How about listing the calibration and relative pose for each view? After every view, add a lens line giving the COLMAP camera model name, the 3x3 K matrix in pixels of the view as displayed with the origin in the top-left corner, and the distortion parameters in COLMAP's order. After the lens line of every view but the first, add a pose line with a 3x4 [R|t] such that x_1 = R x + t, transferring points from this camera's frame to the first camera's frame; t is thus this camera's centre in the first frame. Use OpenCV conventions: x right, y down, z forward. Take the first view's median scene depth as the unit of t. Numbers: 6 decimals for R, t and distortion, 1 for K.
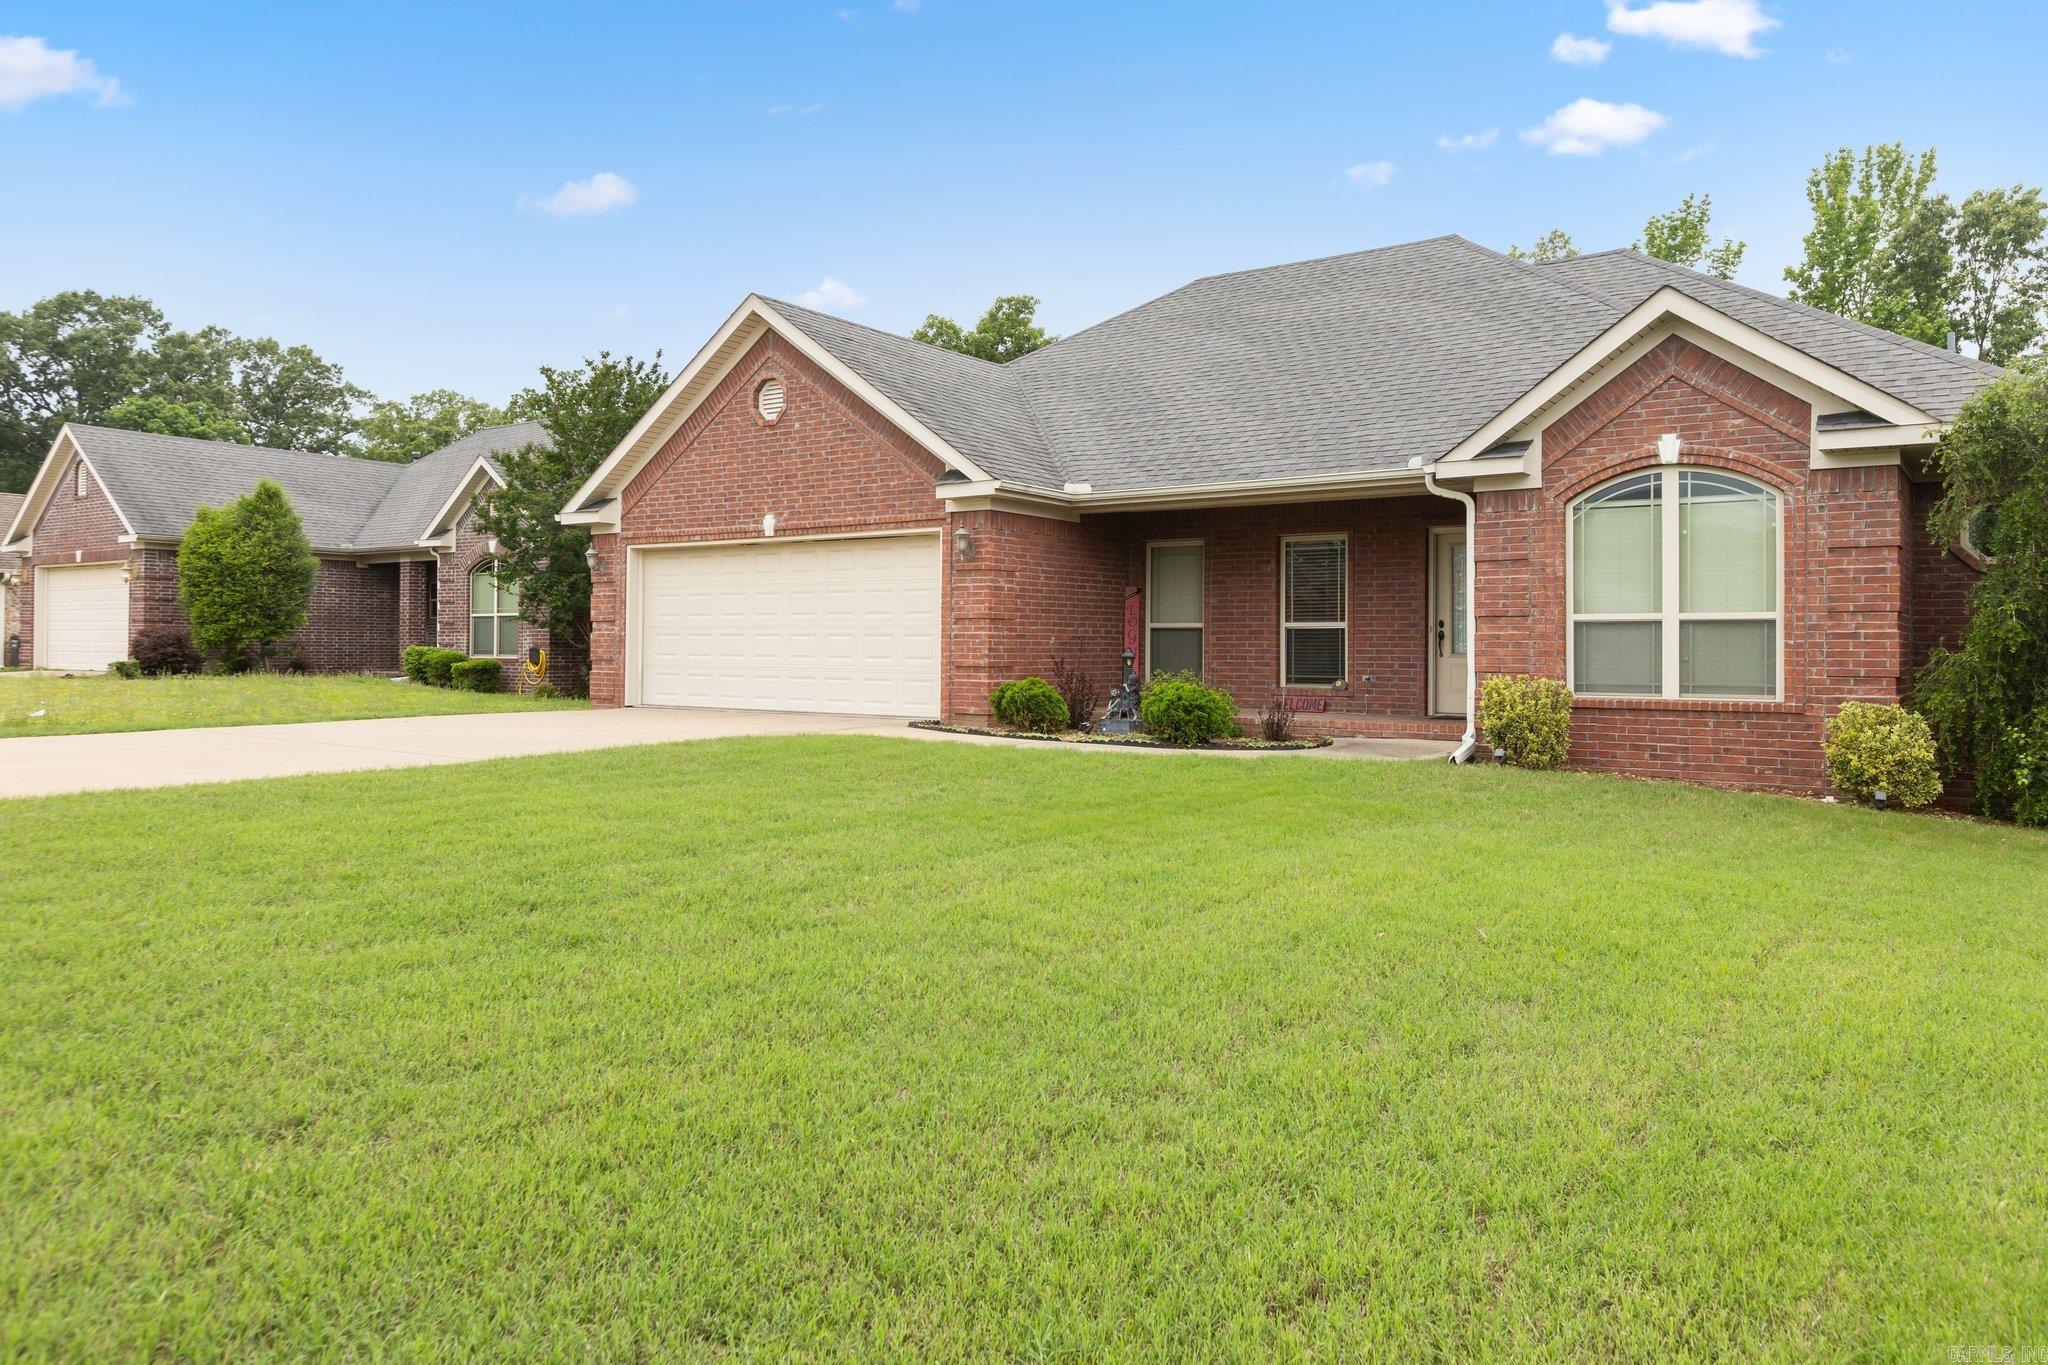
lens RADIAL K [[1493.4, 0, 1024.6], [0, 1493.4, 661.2], [0, 0, 1]] dist [0.046534, -0.000989]
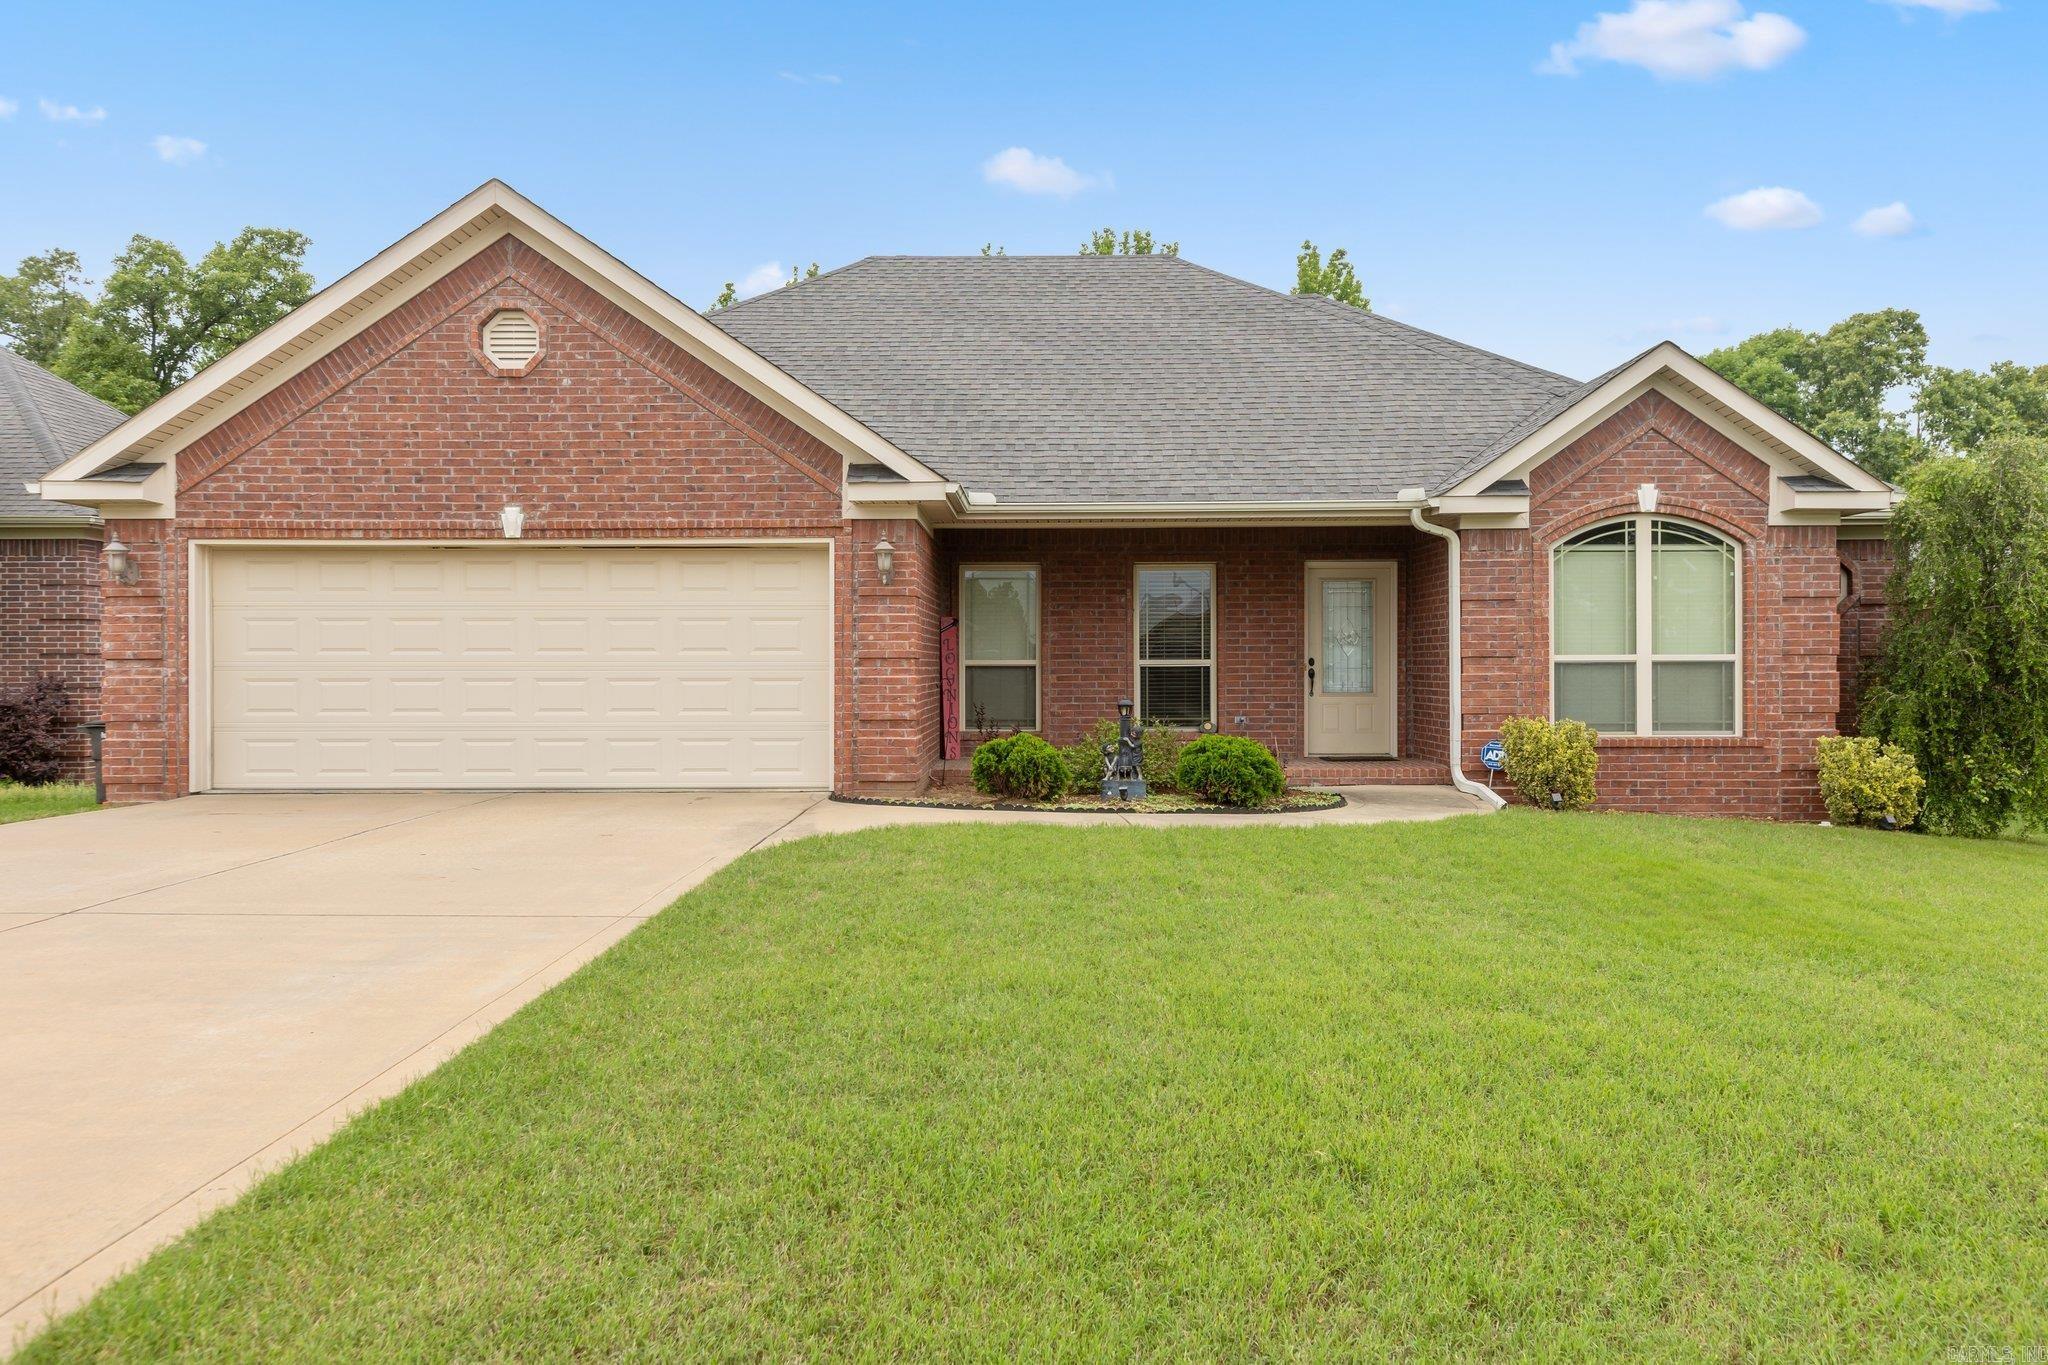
lens RADIAL K [[1493.4, 0, 1025.4], [0, 1493.4, 696.0], [0, 0, 1]] dist [0.046534, -0.000989]
pose [[0.804518, -0.020083, 0.593589, -0.517921], [0.012440, 0.999779, 0.016966, -0.025171], [-0.593798, -0.006266, 0.804590, 0.394179]]
